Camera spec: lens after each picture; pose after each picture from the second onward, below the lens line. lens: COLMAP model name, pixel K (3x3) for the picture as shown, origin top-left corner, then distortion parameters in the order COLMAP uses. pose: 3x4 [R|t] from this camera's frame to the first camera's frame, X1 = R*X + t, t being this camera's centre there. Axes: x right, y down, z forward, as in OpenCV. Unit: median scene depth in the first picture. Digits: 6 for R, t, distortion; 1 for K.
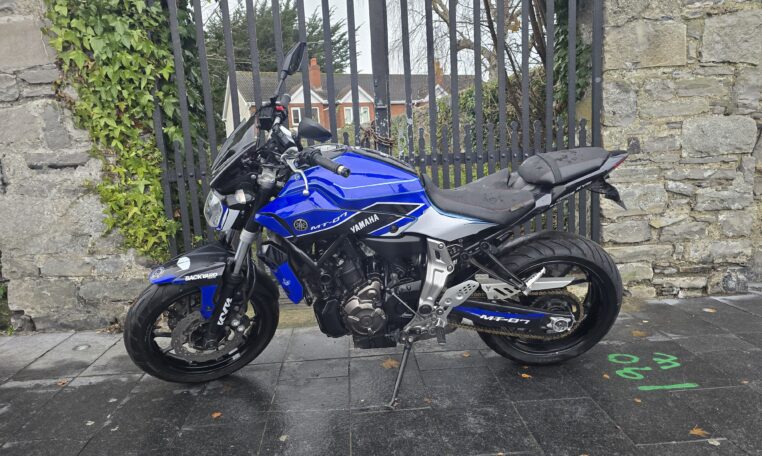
lens RADIAL K [[511.0, 0, 378.3], [0, 511.0, 234.6], [0, 0, 1]] dist [0.051389, -0.048502]
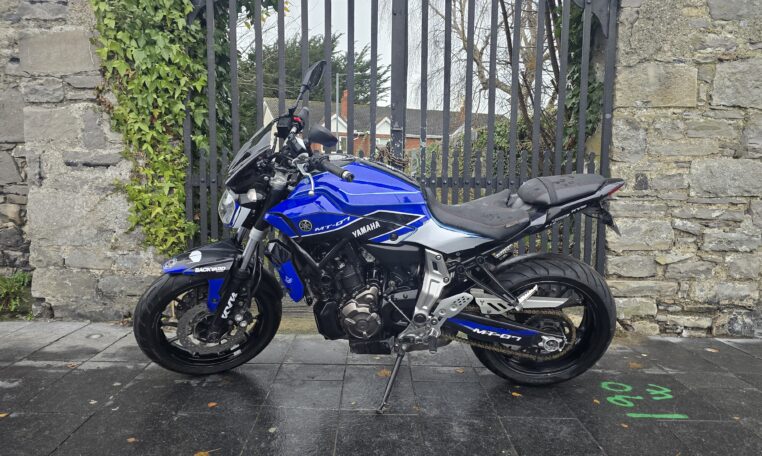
lens RADIAL K [[511.0, 0, 376.7], [0, 511.0, 231.1], [0, 0, 1]] dist [0.051389, -0.048502]
pose [[0.996477, 0.070244, -0.045810, 0.028135], [-0.073161, 0.995169, -0.065464, 0.031833], [0.040990, 0.068585, 0.996803, -0.033781]]
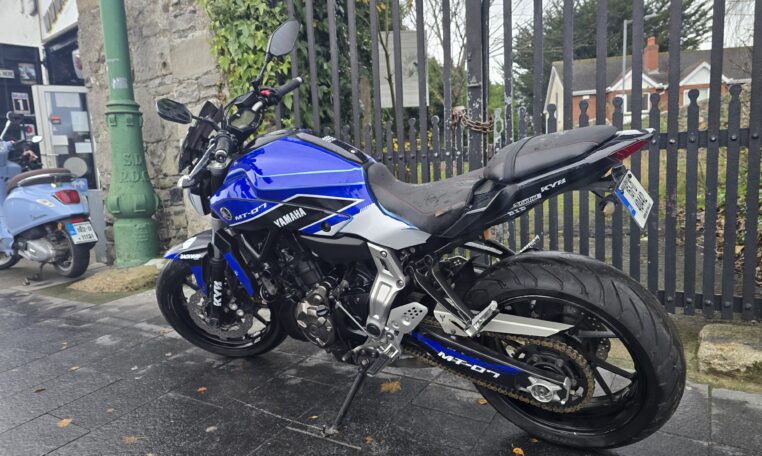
lens RADIAL K [[511.0, 0, 386.6], [0, 511.0, 236.0], [0, 0, 1]] dist [0.051389, -0.048502]
pose [[0.821593, 0.093764, -0.562310, 0.392154], [-0.085576, 0.995489, 0.040960, -0.026509], [0.563614, 0.014468, 0.825911, 0.236364]]
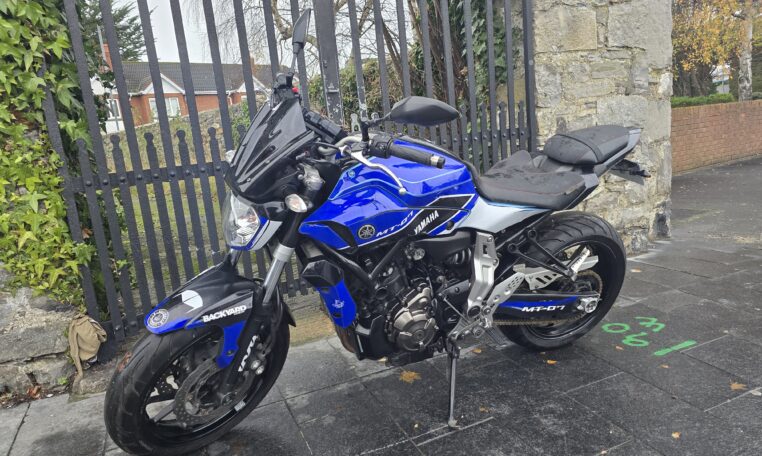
lens RADIAL K [[511.0, 0, 371.1], [0, 511.0, 227.1], [0, 0, 1]] dist [0.051389, -0.048502]
pose [[0.938465, -0.099986, 0.330584, -0.255951], [0.098831, 0.994896, 0.020346, -0.026237], [-0.330931, 0.013578, 0.943557, 0.144629]]
